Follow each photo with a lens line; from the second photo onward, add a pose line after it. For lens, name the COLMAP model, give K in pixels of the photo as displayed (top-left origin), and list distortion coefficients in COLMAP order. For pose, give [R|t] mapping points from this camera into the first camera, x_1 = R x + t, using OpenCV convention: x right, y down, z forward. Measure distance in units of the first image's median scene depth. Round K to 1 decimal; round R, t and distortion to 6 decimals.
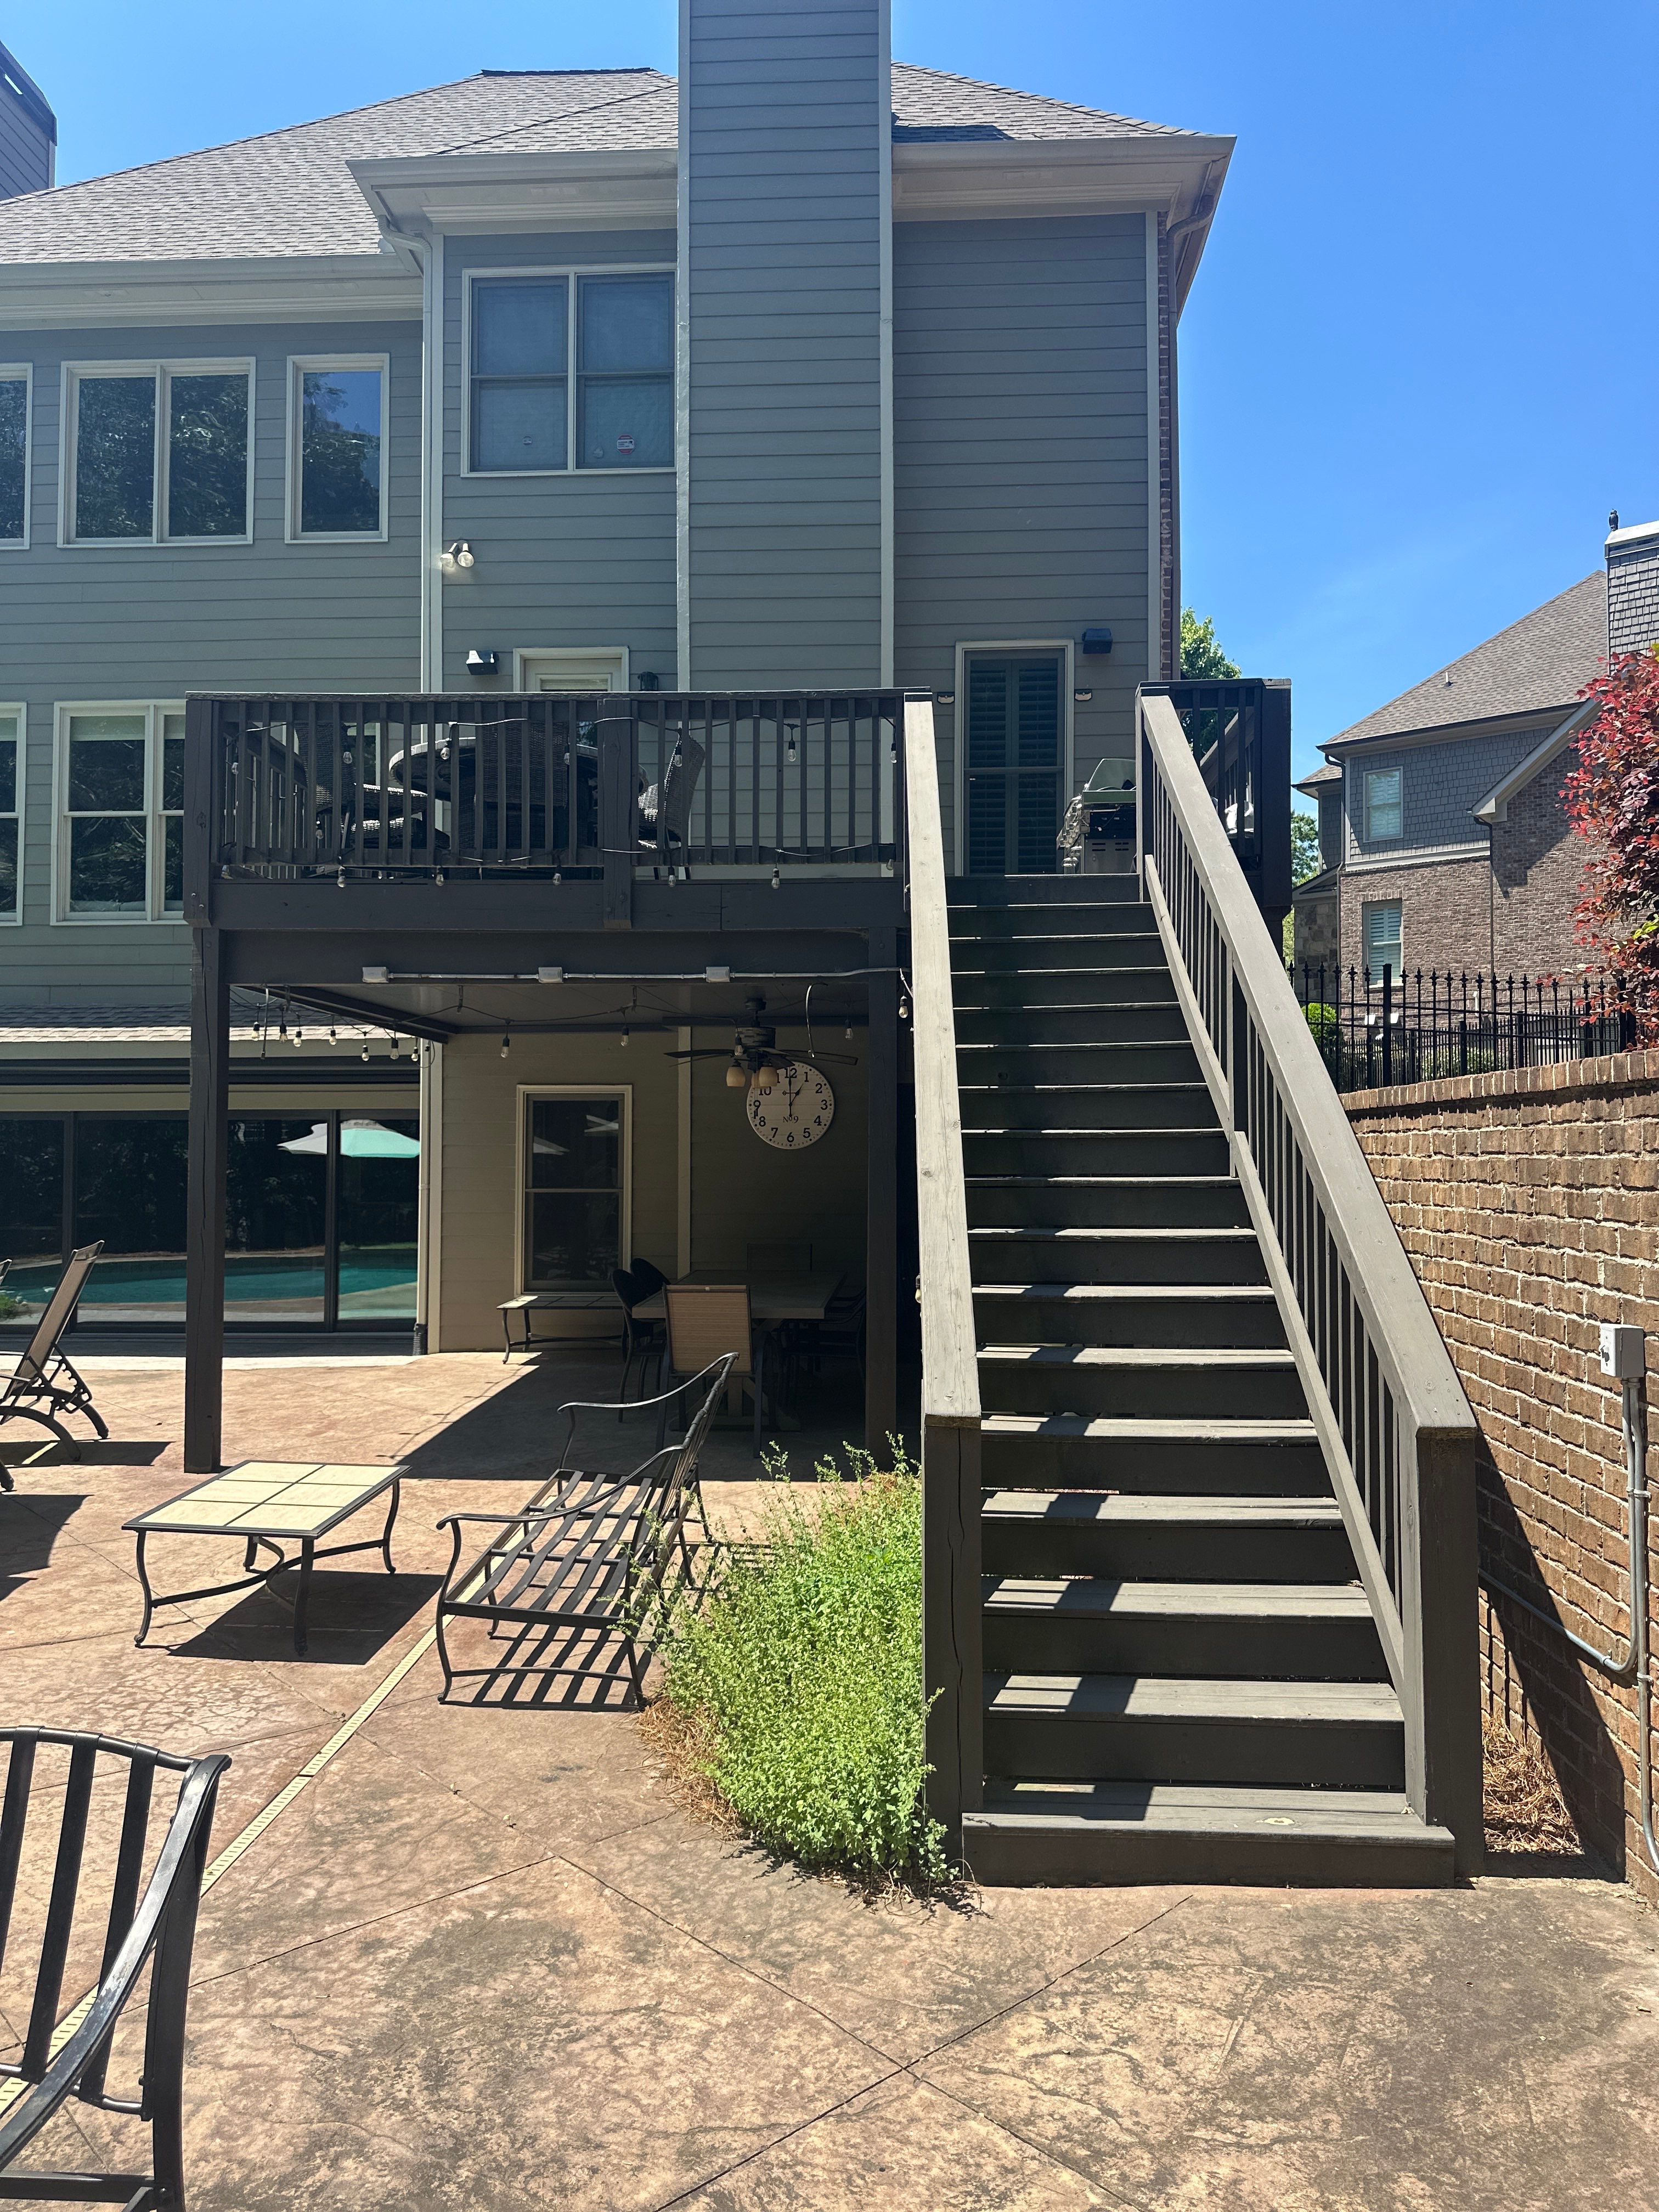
lens RADIAL K [[1676.0, 0, 767.9], [0, 1676.0, 1088.8], [0, 0, 1]] dist [0.029487, -0.067154]
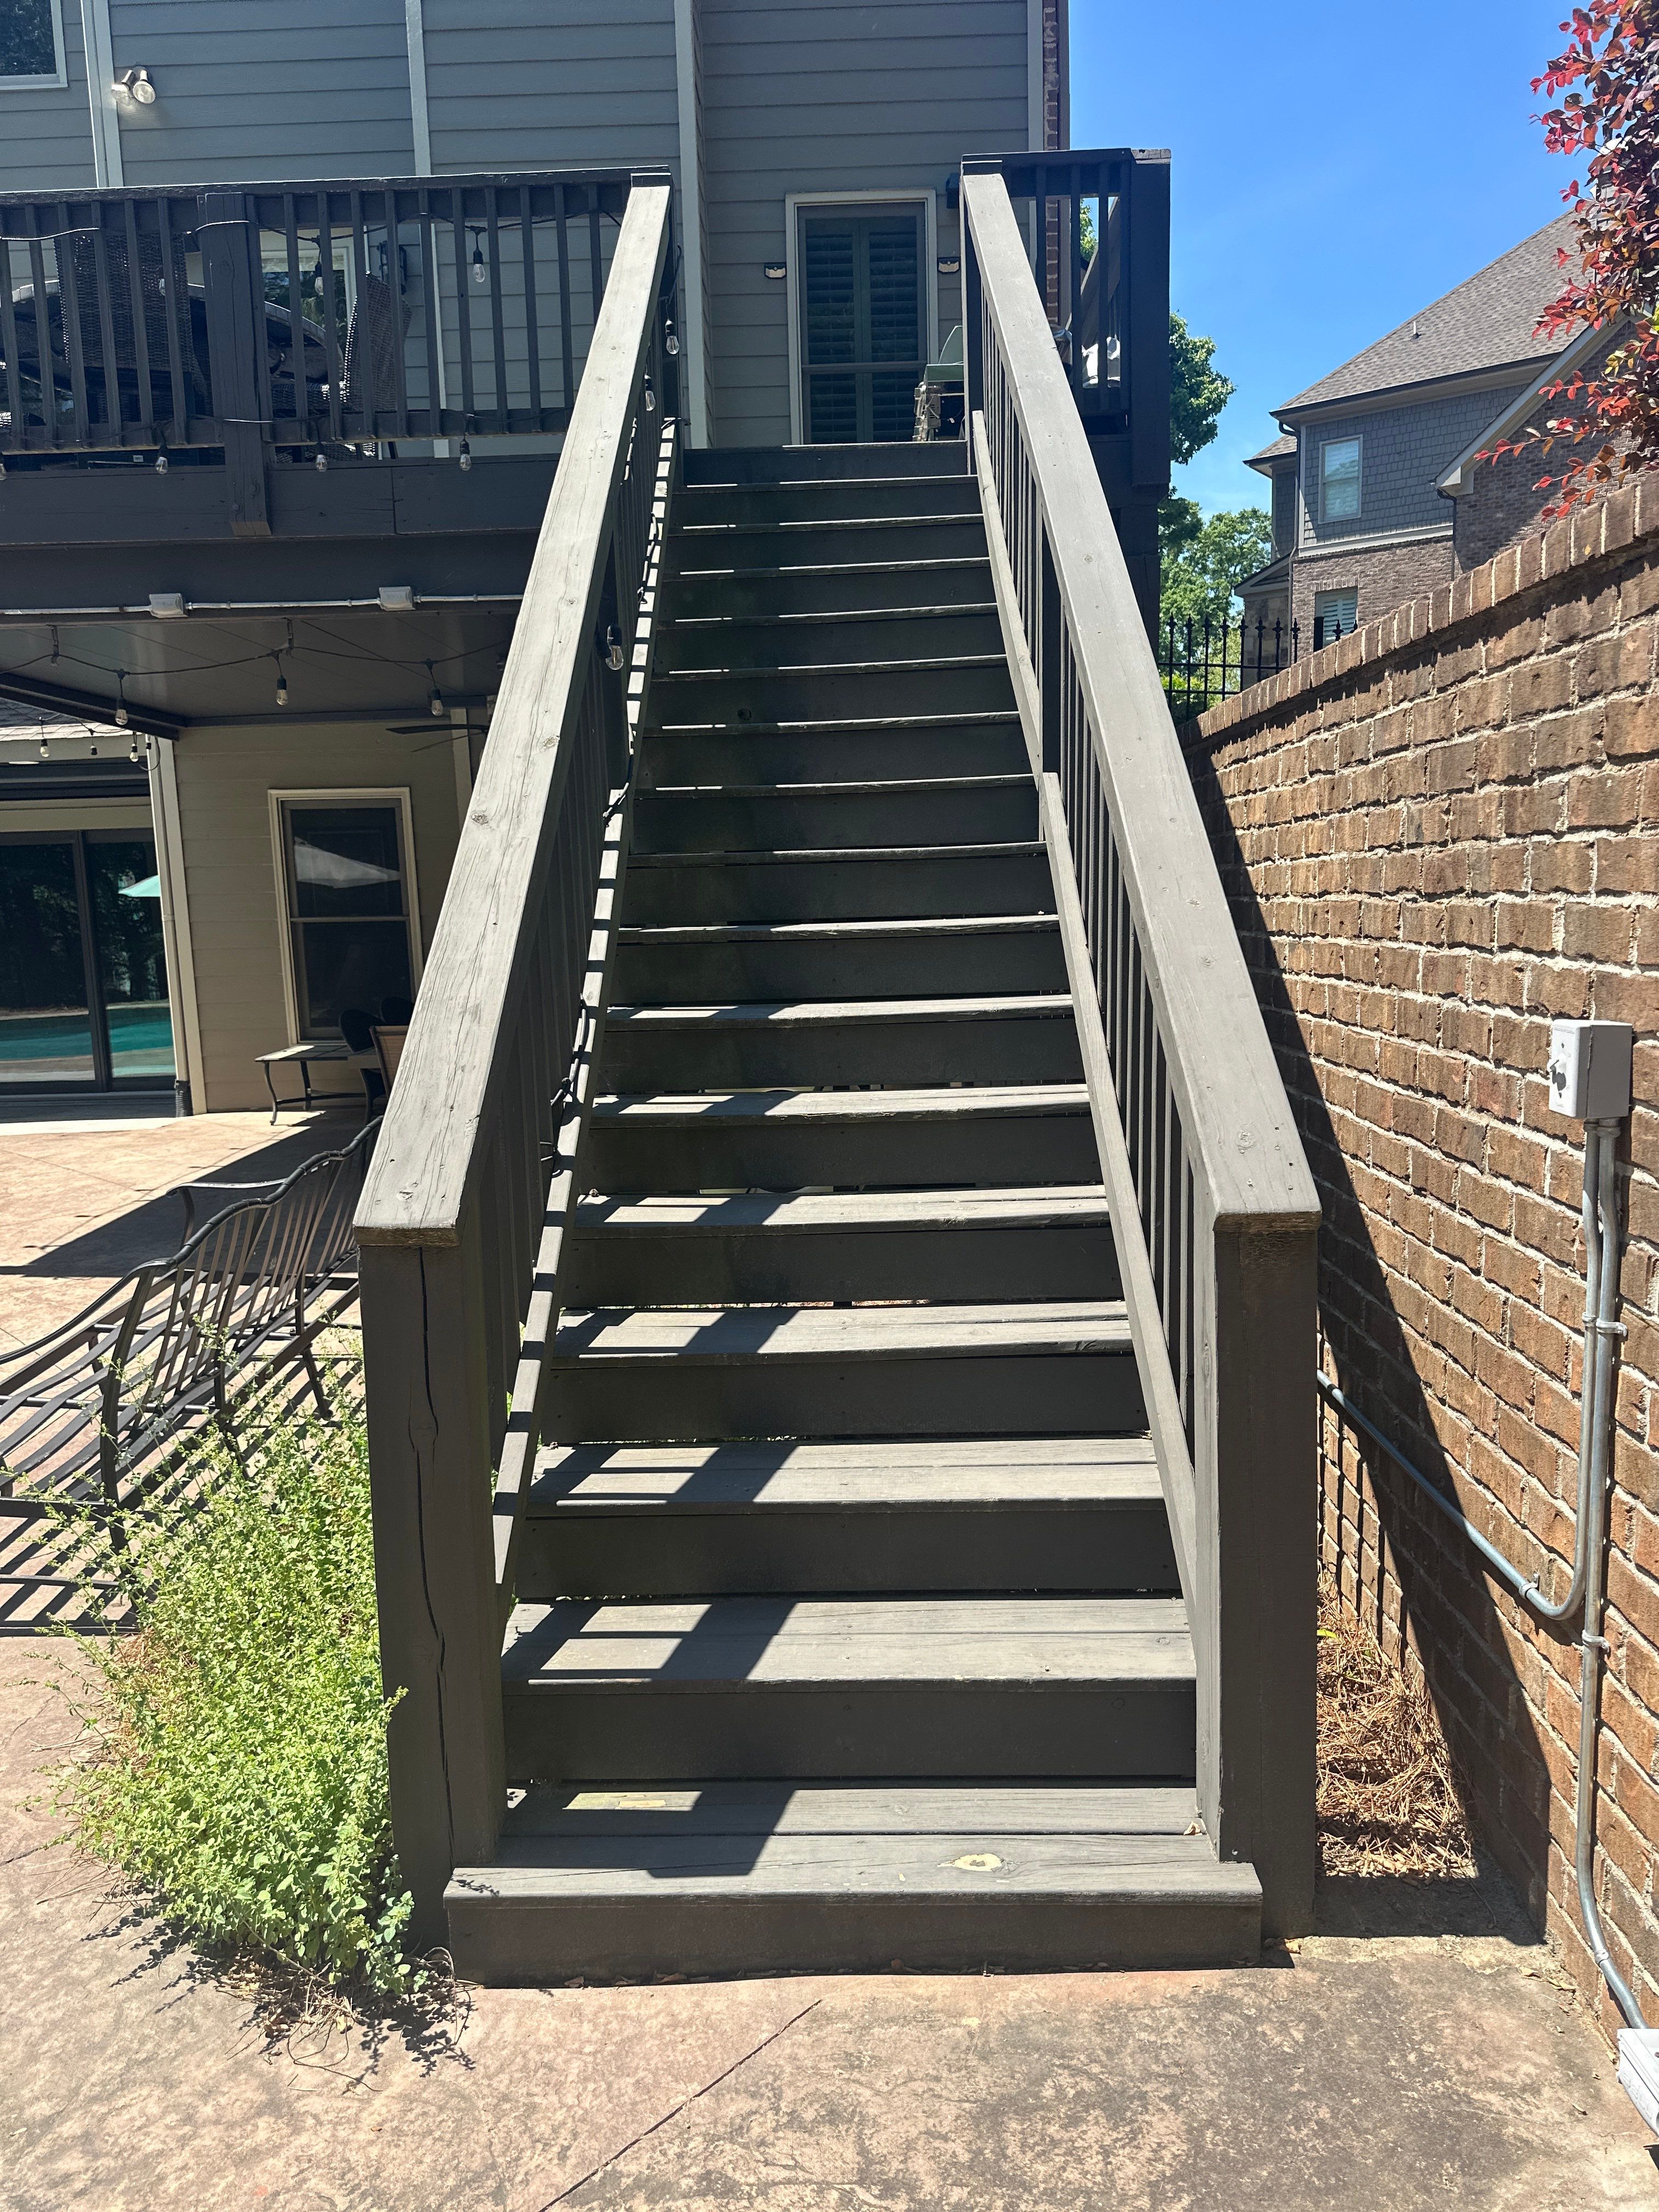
lens RADIAL K [[1780.4, 0, 748.2], [0, 1780.4, 1153.7], [0, 0, 1]] dist [0.064333, -0.129406]
pose [[0.998744, -0.032289, 0.038308, 0.195521], [0.024582, 0.982074, 0.186886, 0.062011], [-0.043656, -0.185709, 0.981634, 0.400221]]
